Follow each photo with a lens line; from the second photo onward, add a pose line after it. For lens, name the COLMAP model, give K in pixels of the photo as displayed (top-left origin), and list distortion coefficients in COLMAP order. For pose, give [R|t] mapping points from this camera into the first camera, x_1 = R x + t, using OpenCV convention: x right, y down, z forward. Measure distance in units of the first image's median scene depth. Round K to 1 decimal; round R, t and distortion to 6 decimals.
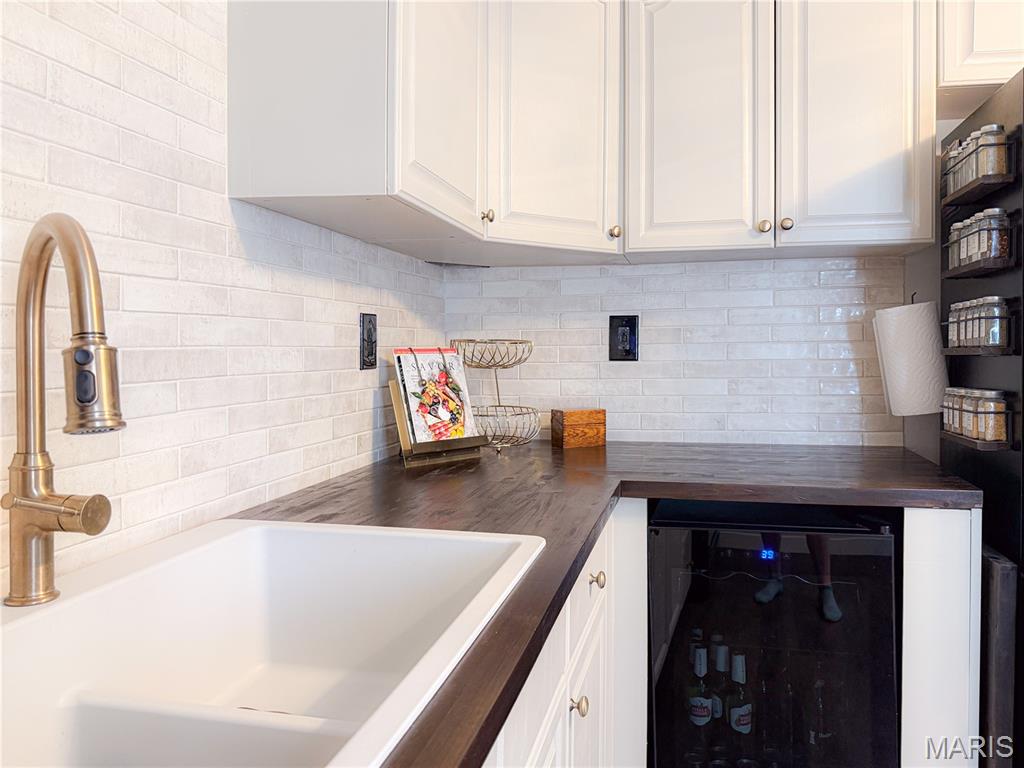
lens RADIAL K [[778.5, 0, 562.2], [0, 778.5, 361.9], [0, 0, 1]] dist [0.050459, -0.012799]
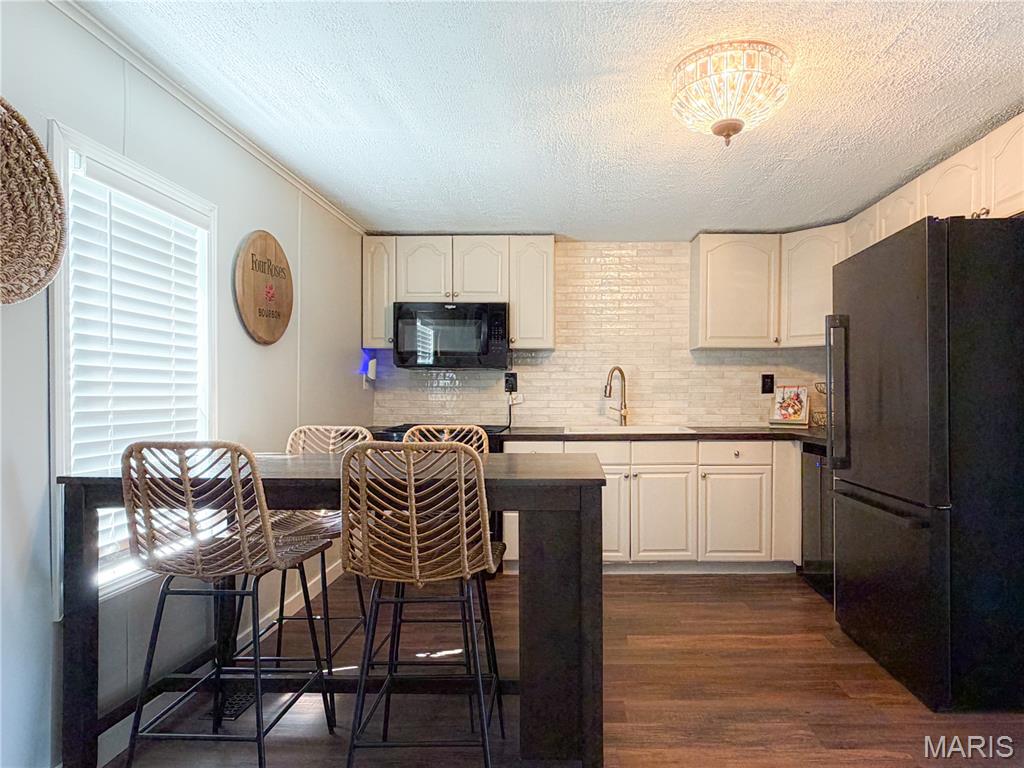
lens RADIAL K [[605.6, 0, 564.4], [0, 605.6, 399.1], [0, 0, 1]] dist [-0.010120, 0.000413]
pose [[0.189680, 0.009691, -0.981798, 1.795652], [-0.017229, 0.999830, 0.006540, 0.027844], [0.981695, 0.015675, 0.189815, -0.175606]]
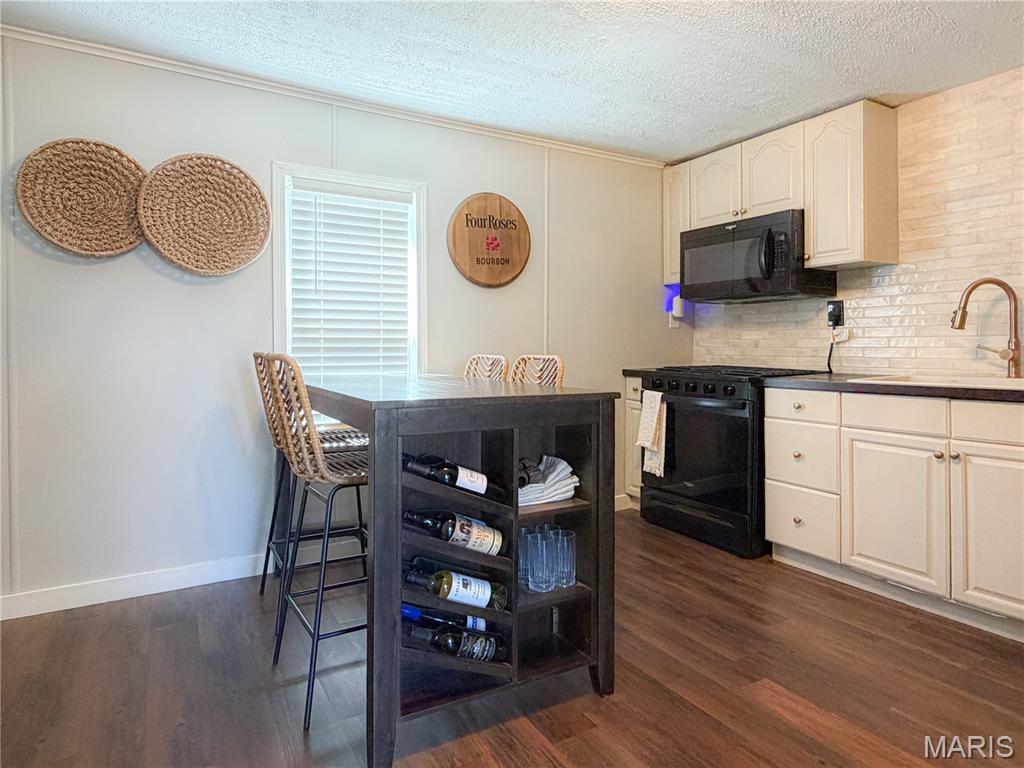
lens RADIAL K [[605.6, 0, 508.4], [0, 605.6, 350.4], [0, 0, 1]] dist [-0.010120, 0.000413]
pose [[-0.752573, 0.004579, -0.658493, 1.348504], [-0.010016, 0.999781, 0.018399, 0.063779], [0.658433, 0.020442, -0.752362, 0.698413]]
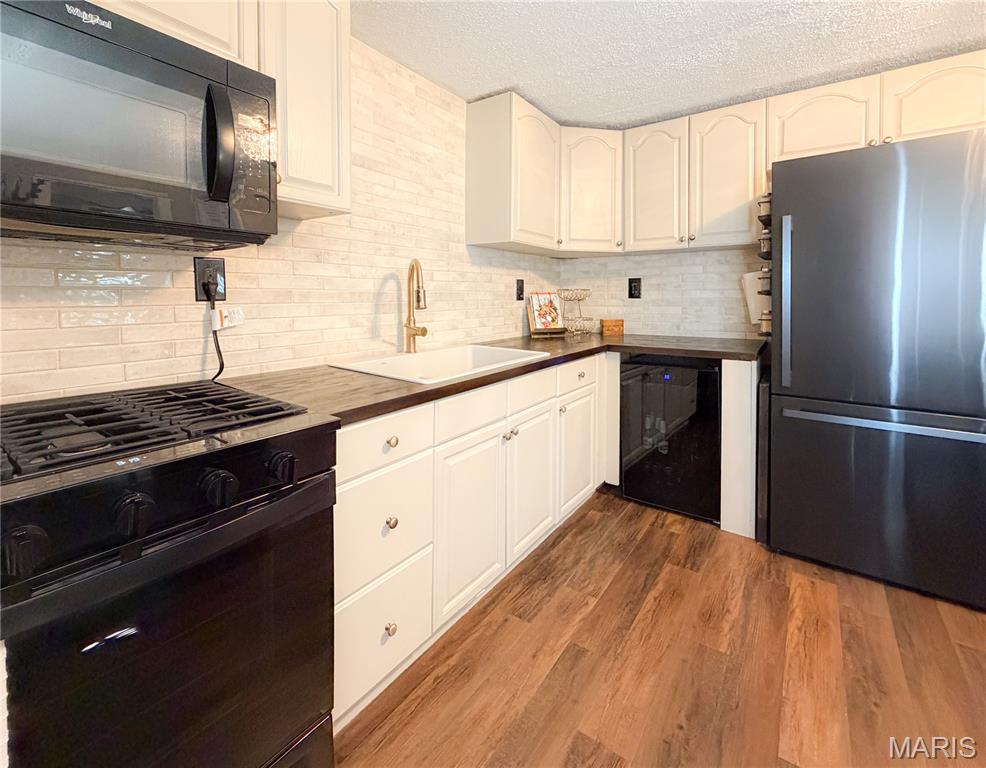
lens RADIAL K [[445.9, 0, 504.9], [0, 445.9, 307.9], [0, 0, 1]] dist [-0.000278, 0.001418]
pose [[0.913952, 0.011933, -0.405646, 0.317124], [-0.008396, 0.999910, 0.010496, 0.019104], [0.405734, -0.006187, 0.913970, -0.406782]]
